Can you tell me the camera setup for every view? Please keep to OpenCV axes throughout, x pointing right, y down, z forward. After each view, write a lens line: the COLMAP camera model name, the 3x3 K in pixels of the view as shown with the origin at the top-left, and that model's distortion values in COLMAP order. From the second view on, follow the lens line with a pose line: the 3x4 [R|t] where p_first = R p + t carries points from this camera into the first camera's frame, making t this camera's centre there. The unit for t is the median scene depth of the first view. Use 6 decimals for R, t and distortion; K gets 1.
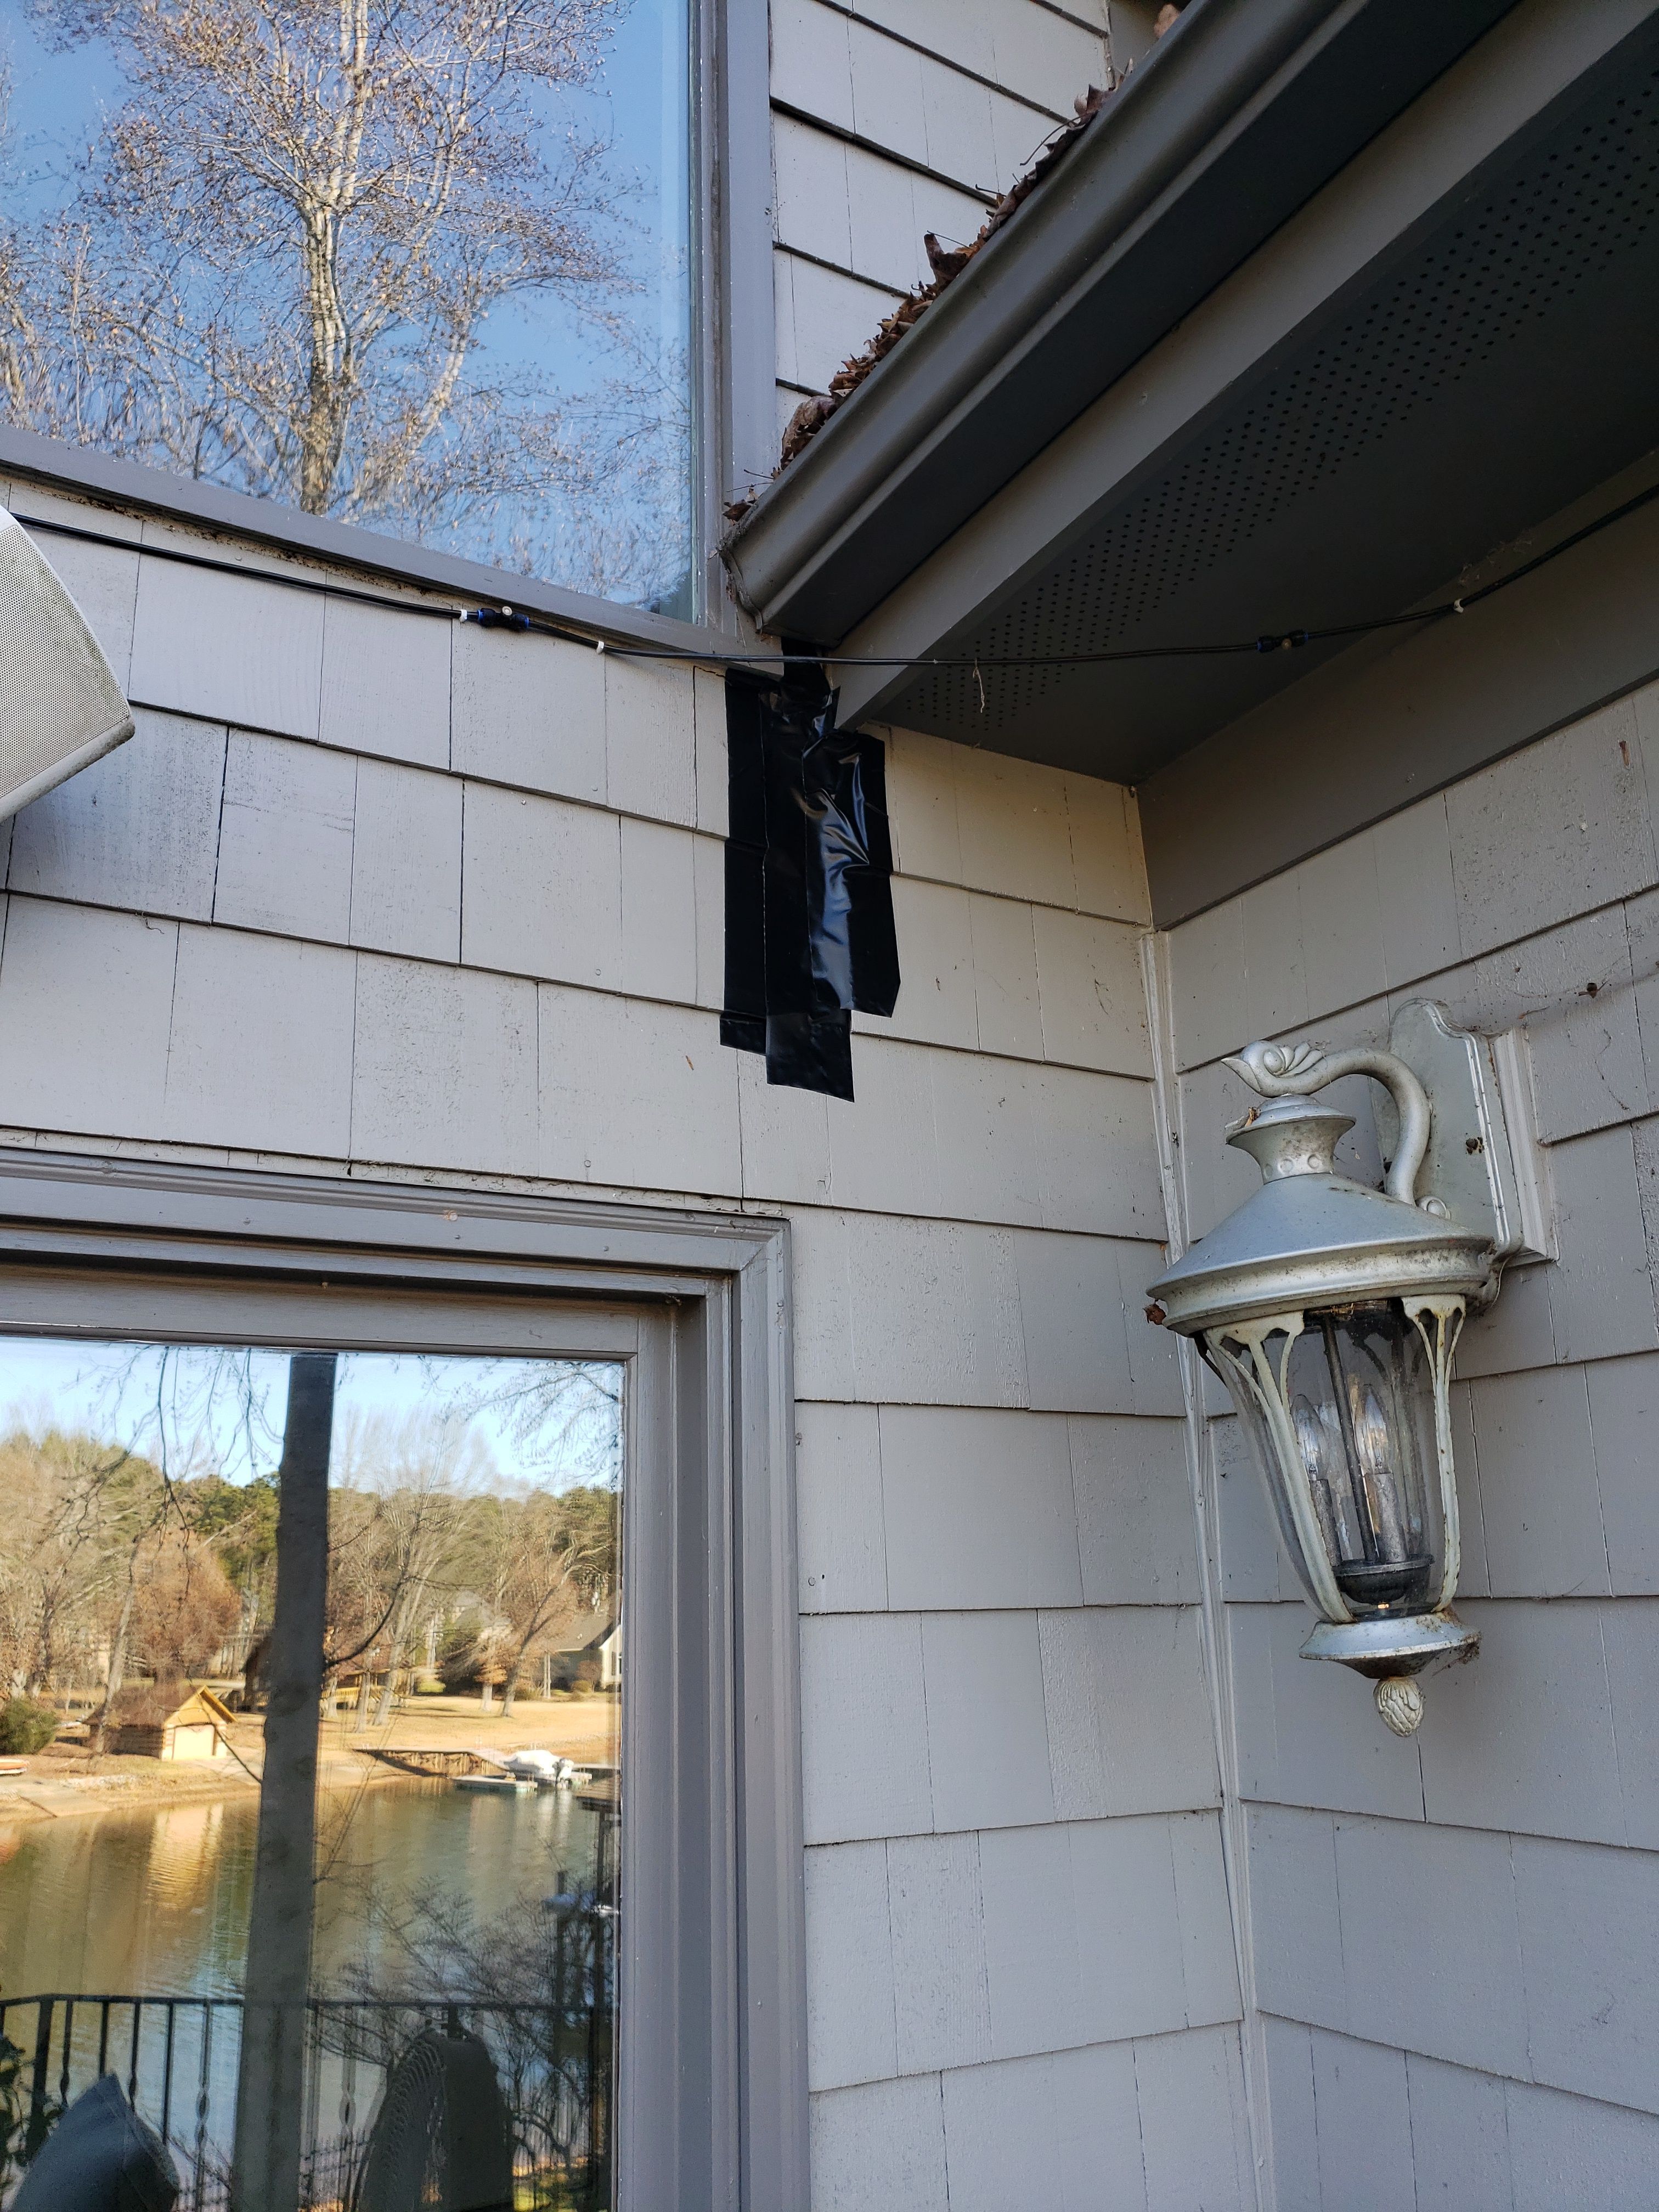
lens RADIAL K [[1717.1, 0, 818.2], [0, 1717.1, 1113.9], [0, 0, 1]] dist [0.109882, -0.301383]
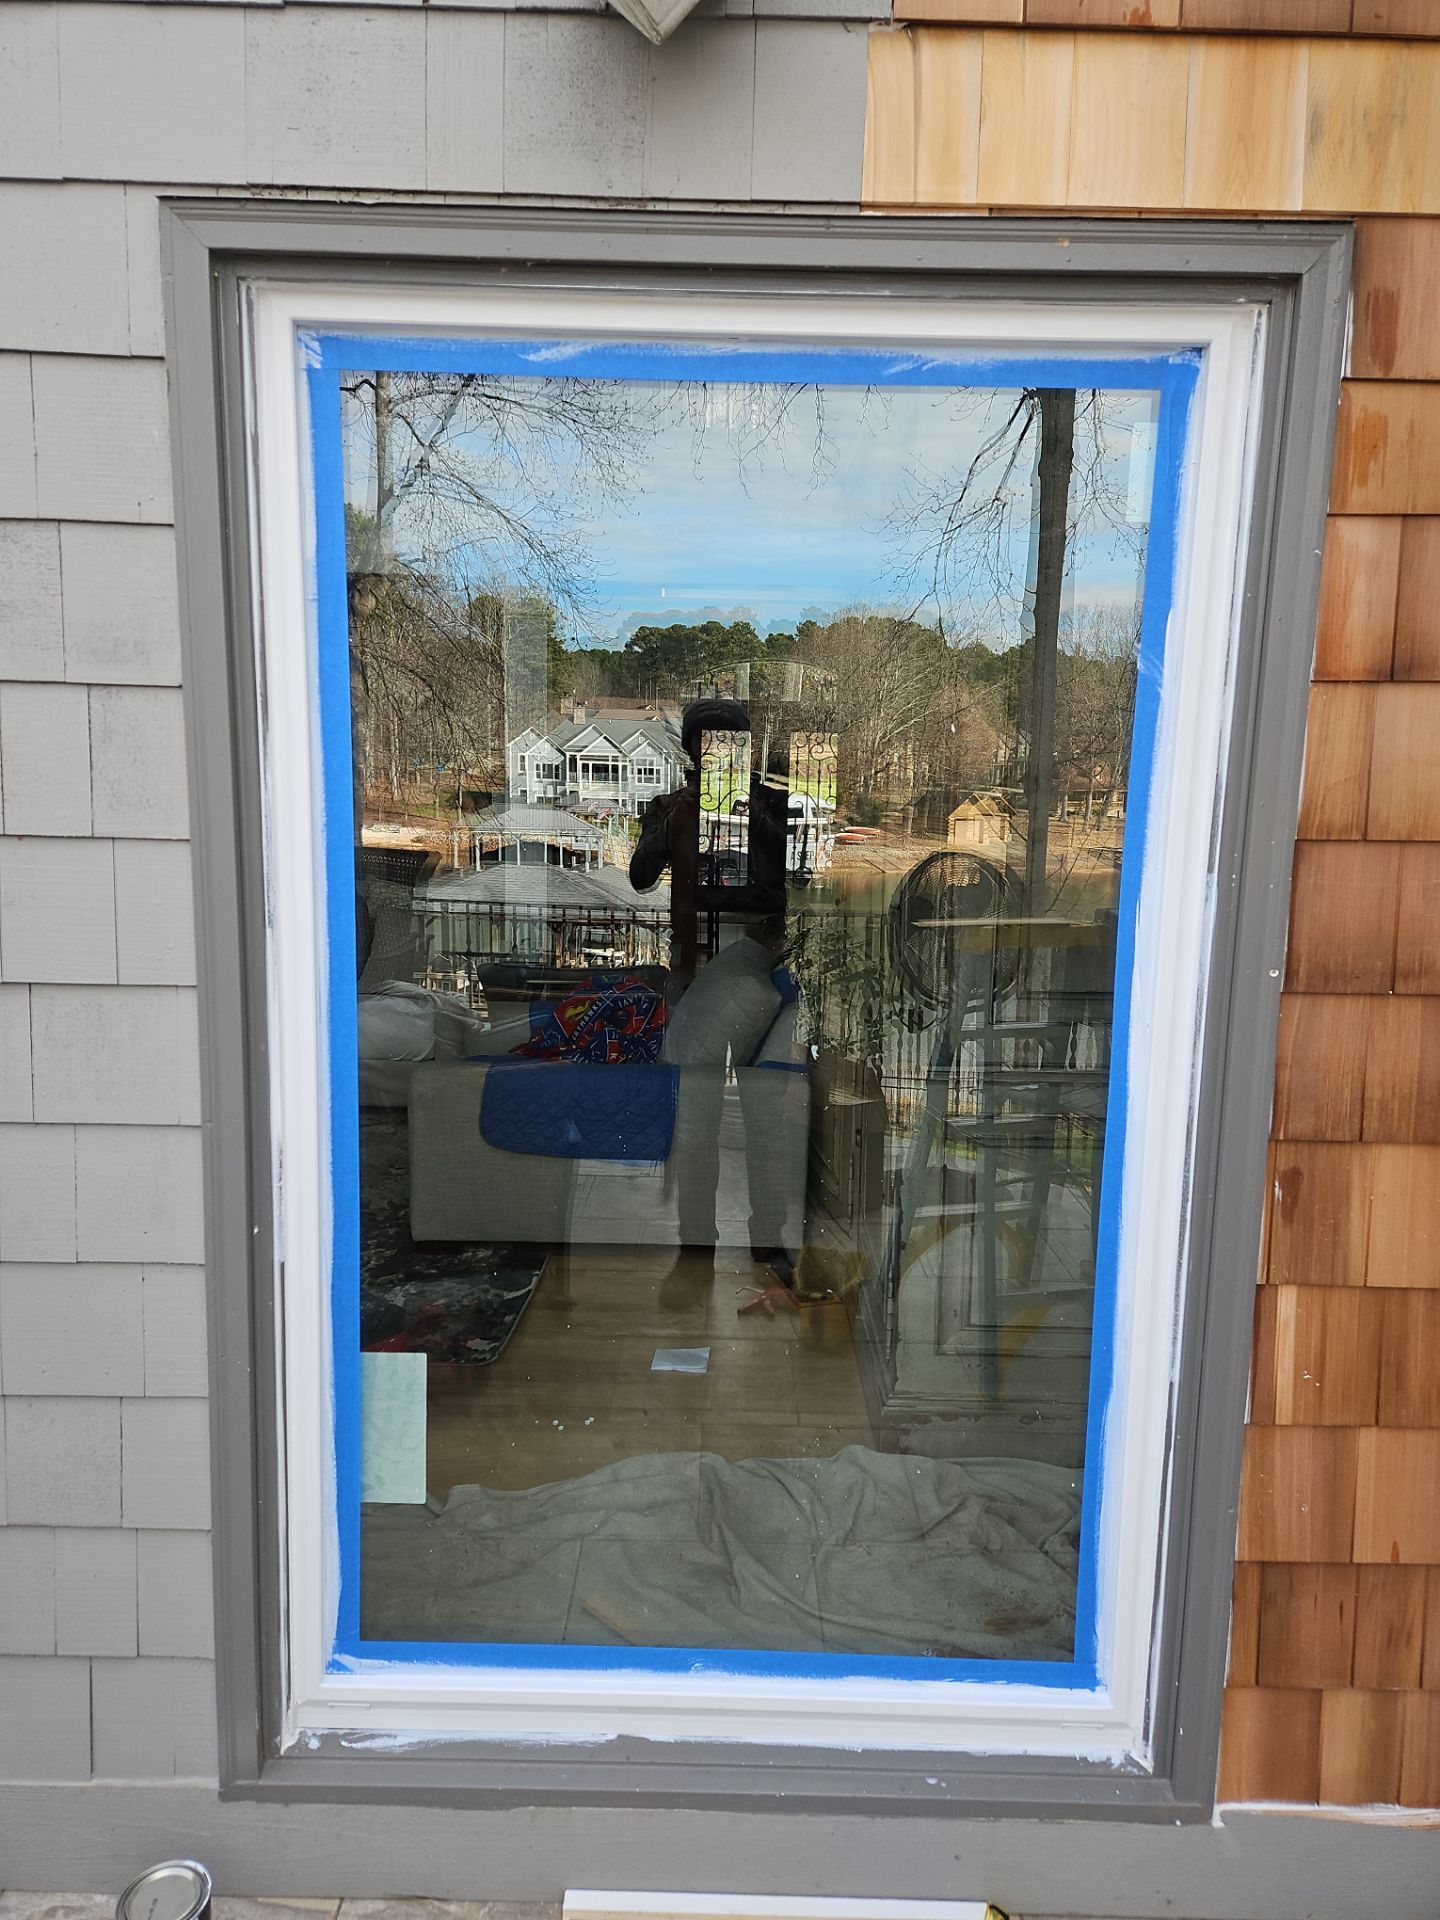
lens RADIAL K [[1266.2, 0, 719.6], [0, 1266.2, 953.3], [0, 0, 1]] dist [0.096779, -0.083837]
pose [[0.866809, 0.120639, -0.483827, 0.101720], [0.092288, 0.914716, 0.393418, 0.130365], [0.490026, -0.385669, 0.781750, -0.129388]]
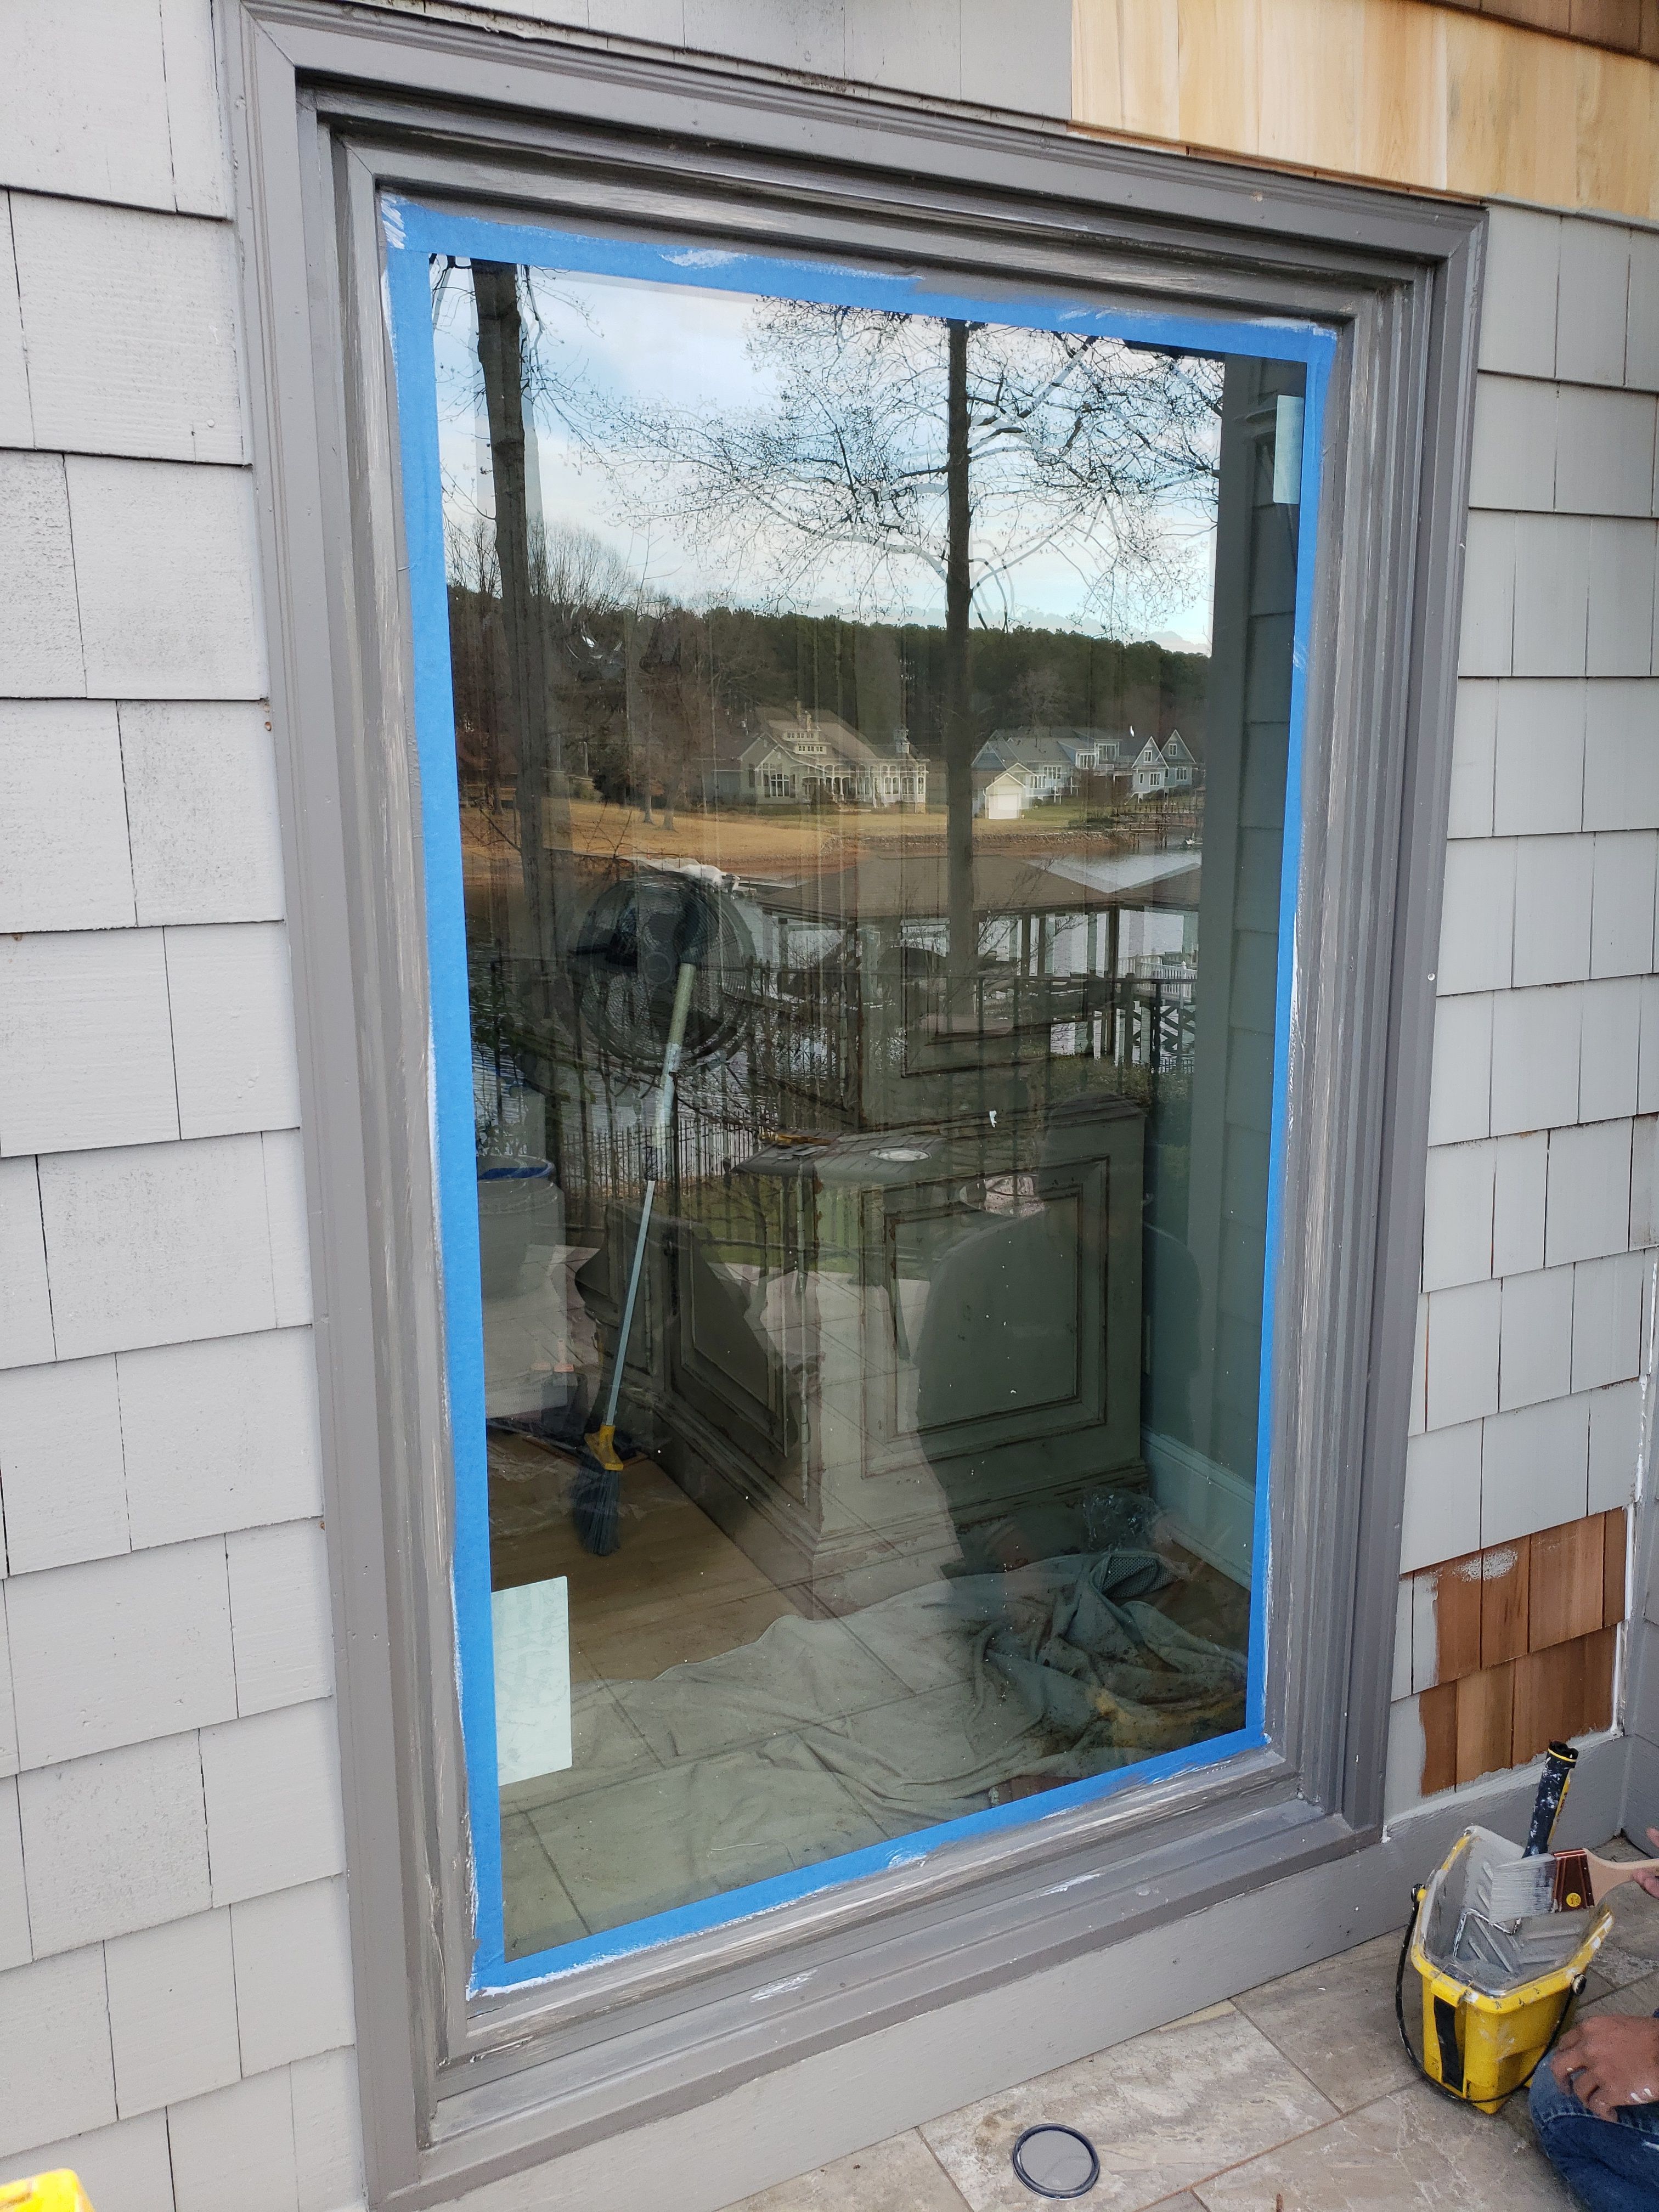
lens RADIAL K [[1725.4, 0, 829.5], [0, 1725.4, 1106.0], [0, 0, 1]] dist [0.015727, 0.007184]
pose [[0.998689, 0.029357, -0.041942, -0.407081], [-0.006638, 0.886599, 0.462492, 0.057546], [0.050763, -0.461607, 0.885631, -0.378721]]
